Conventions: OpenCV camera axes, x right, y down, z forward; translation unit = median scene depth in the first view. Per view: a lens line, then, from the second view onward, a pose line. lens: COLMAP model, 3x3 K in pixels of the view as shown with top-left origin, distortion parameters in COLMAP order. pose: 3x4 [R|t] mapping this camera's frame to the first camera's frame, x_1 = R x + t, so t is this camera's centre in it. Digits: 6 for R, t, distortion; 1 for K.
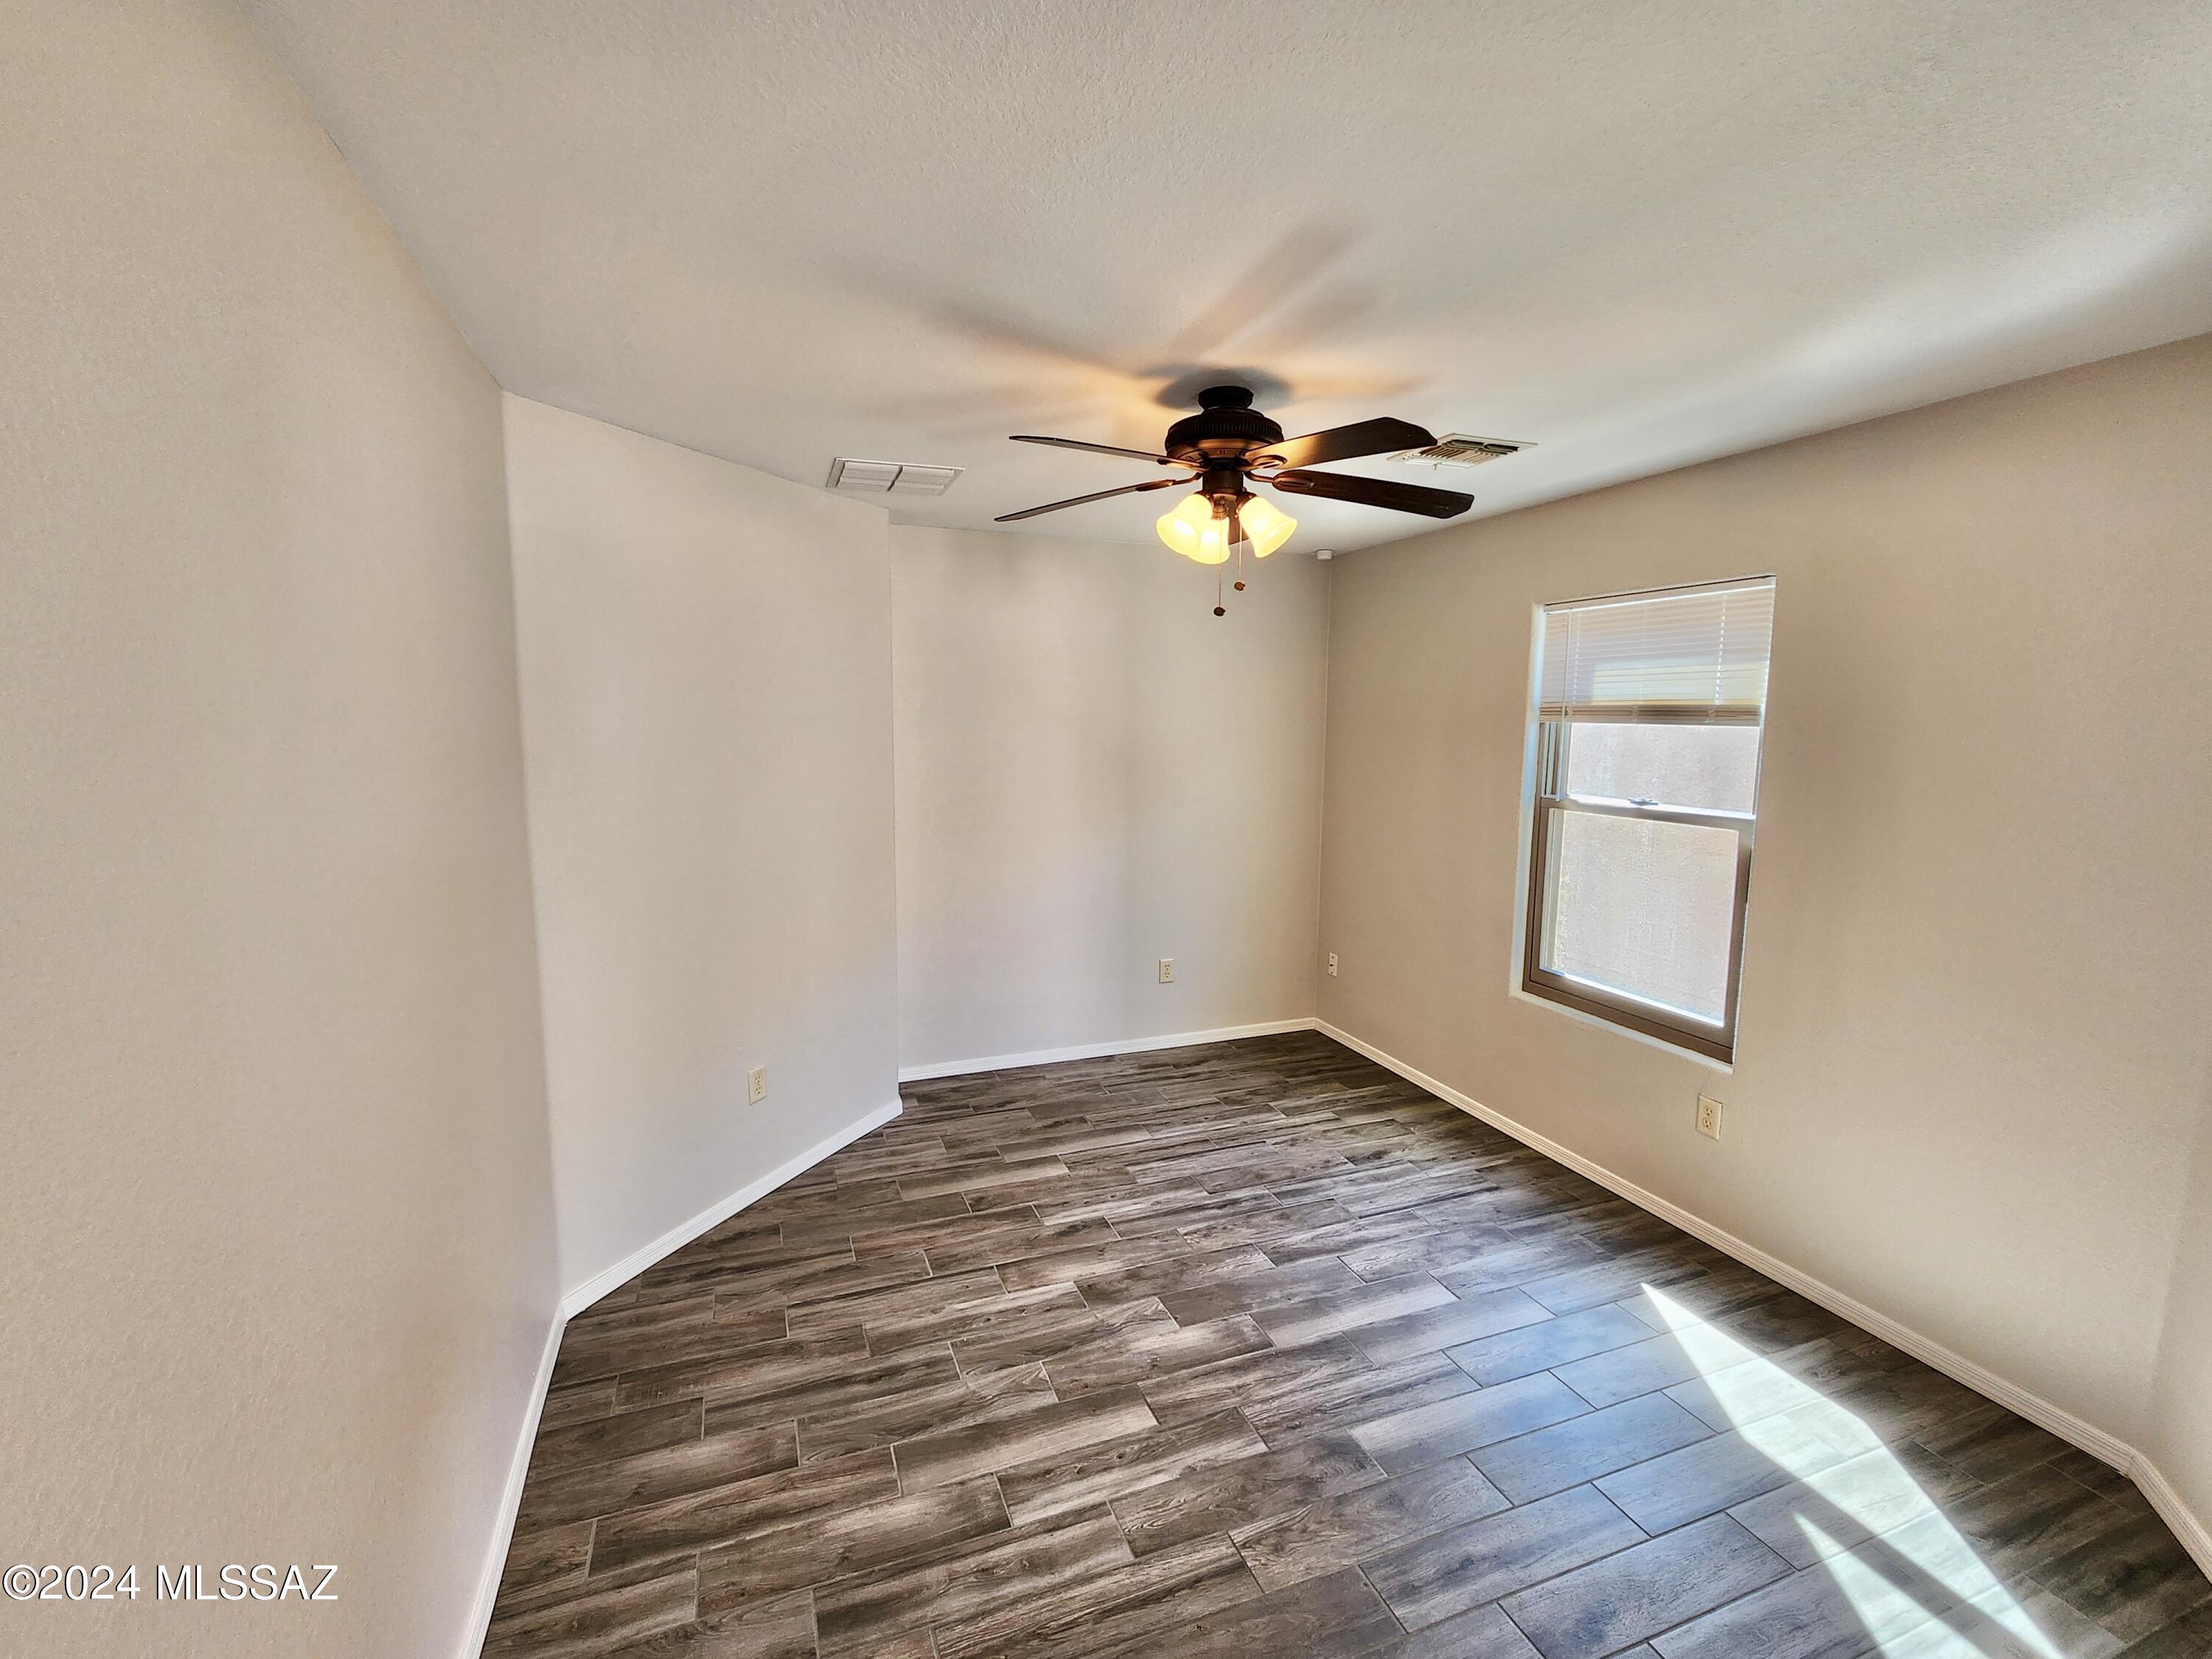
lens RADIAL K [[967.8, 0, 1094.3], [0, 967.8, 824.0], [0, 0, 1]] dist [0.004840, -0.003002]
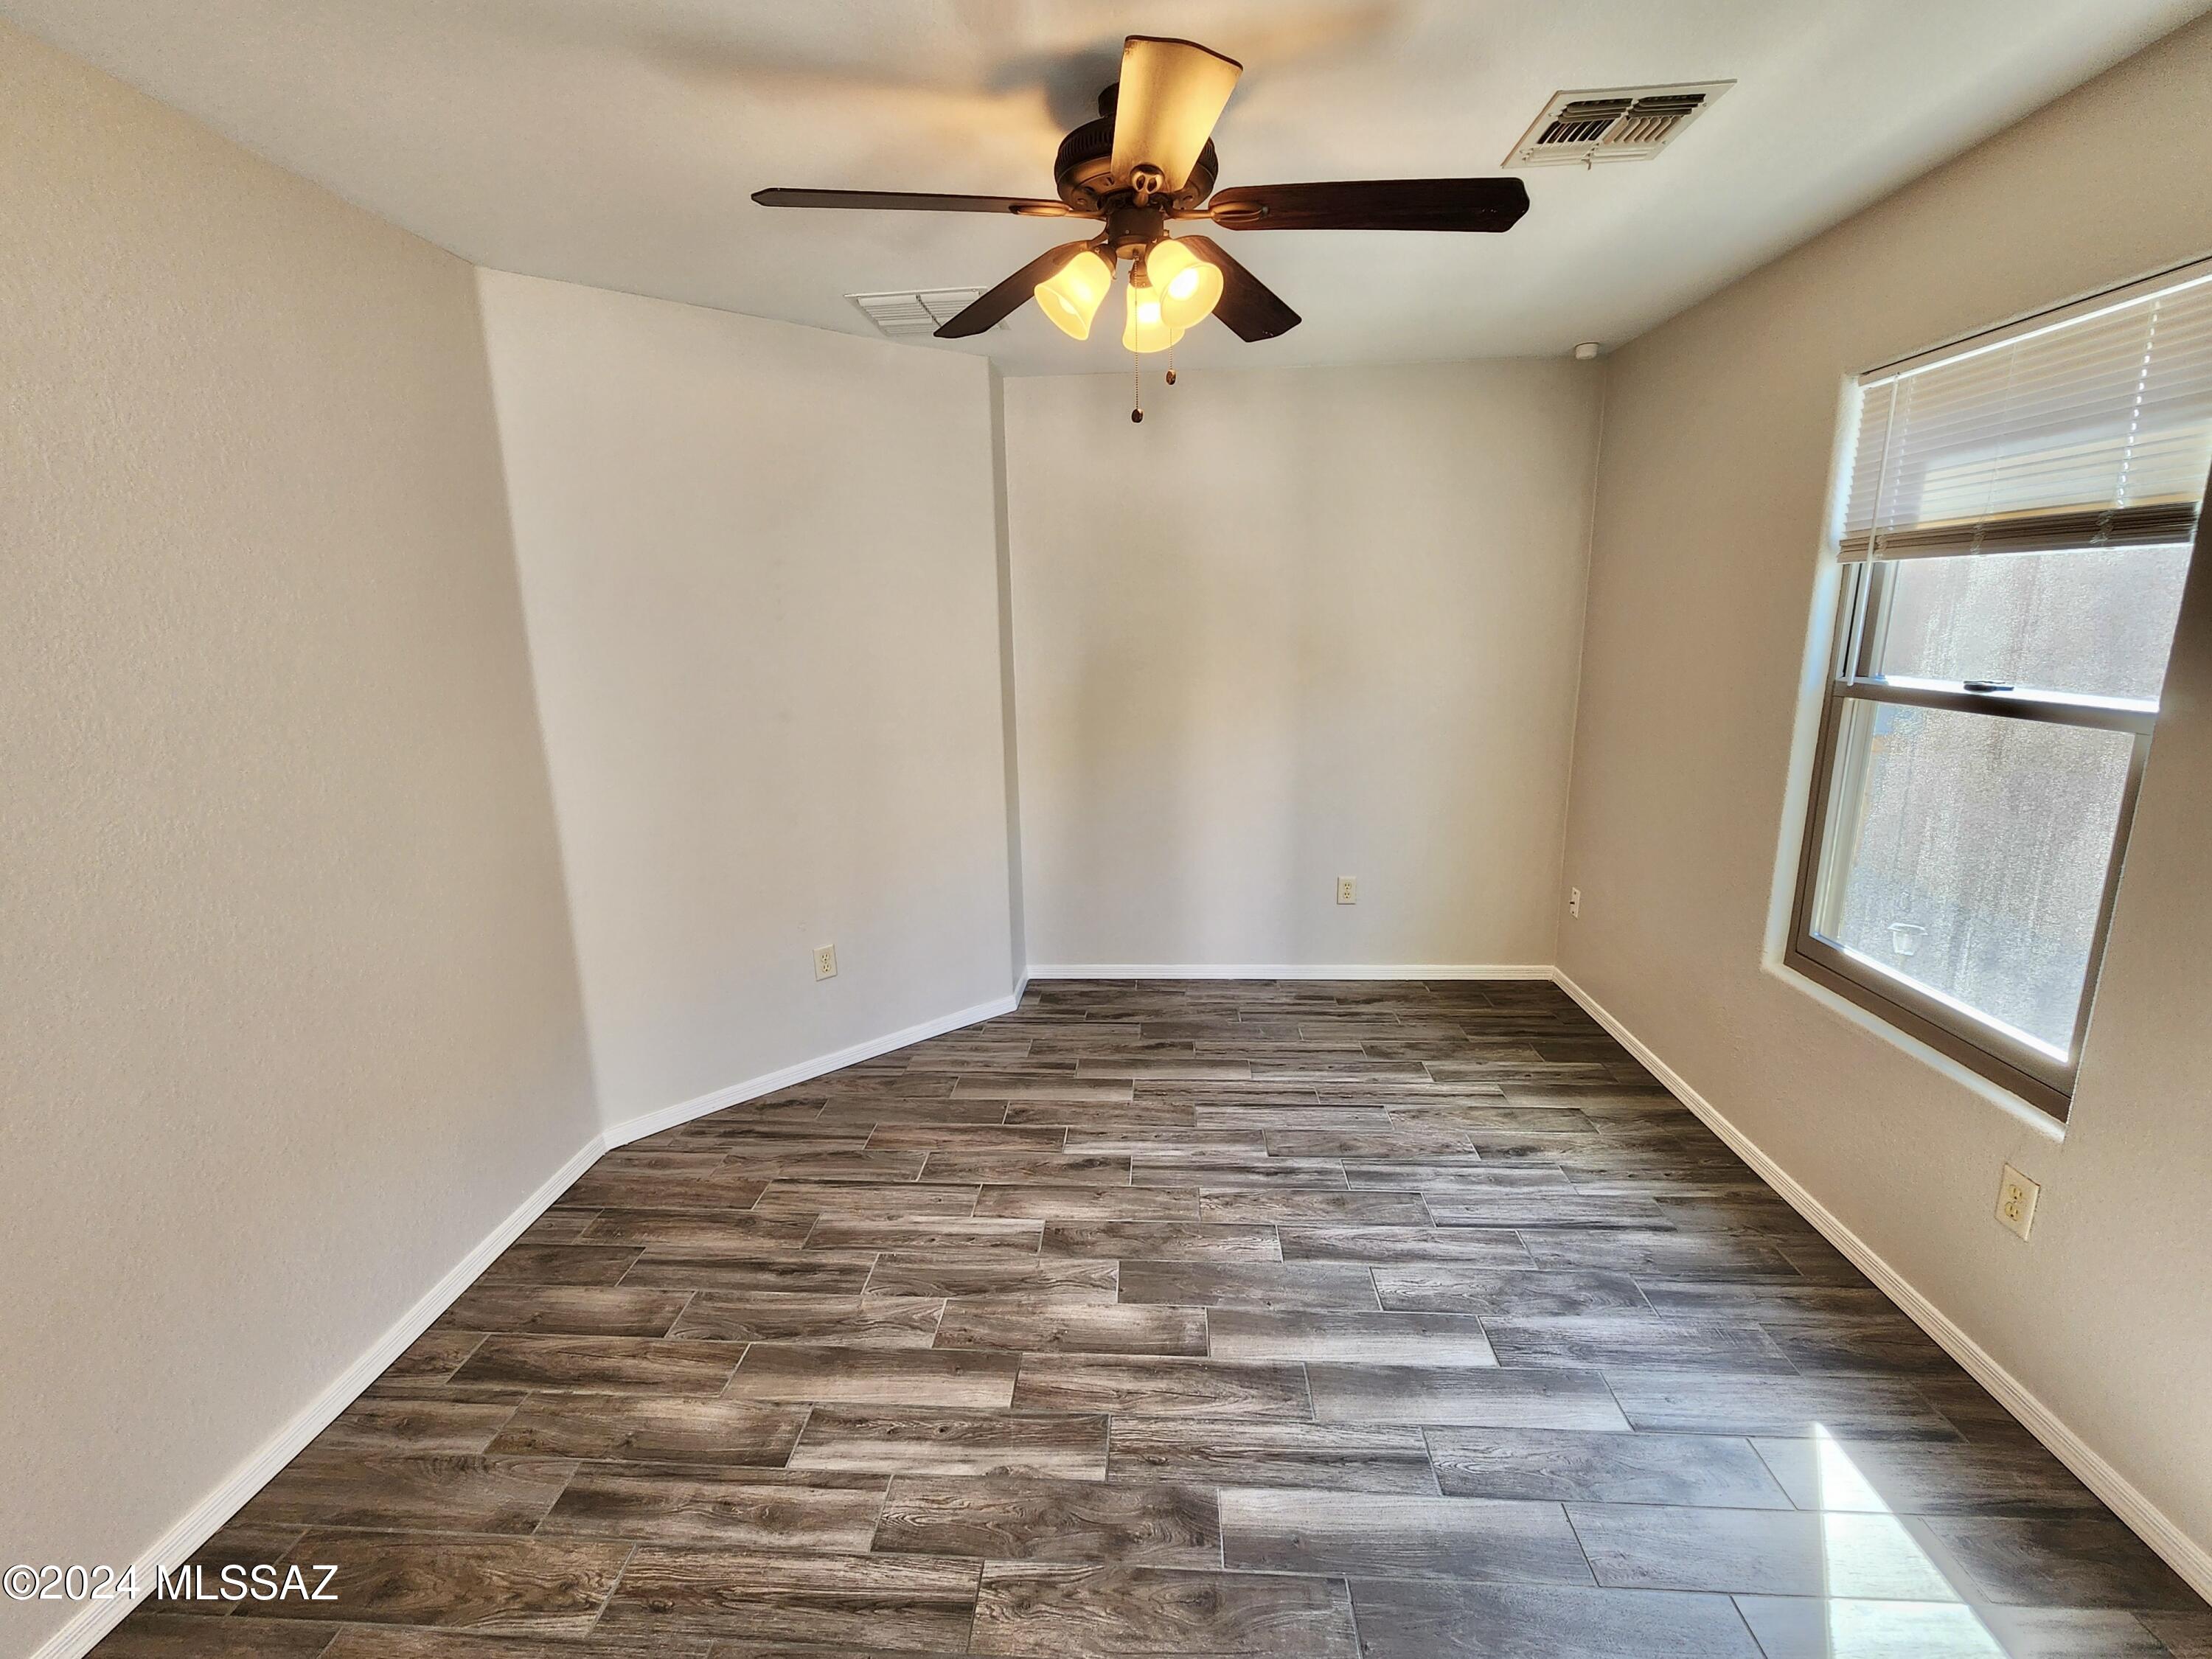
lens RADIAL K [[967.8, 0, 1094.3], [0, 967.8, 824.0], [0, 0, 1]] dist [0.004840, -0.003002]
pose [[0.910755, 0.062687, -0.408161, 0.348773], [-0.020241, 0.993999, 0.107498, 0.010823], [0.412451, -0.089643, 0.906559, 0.232351]]
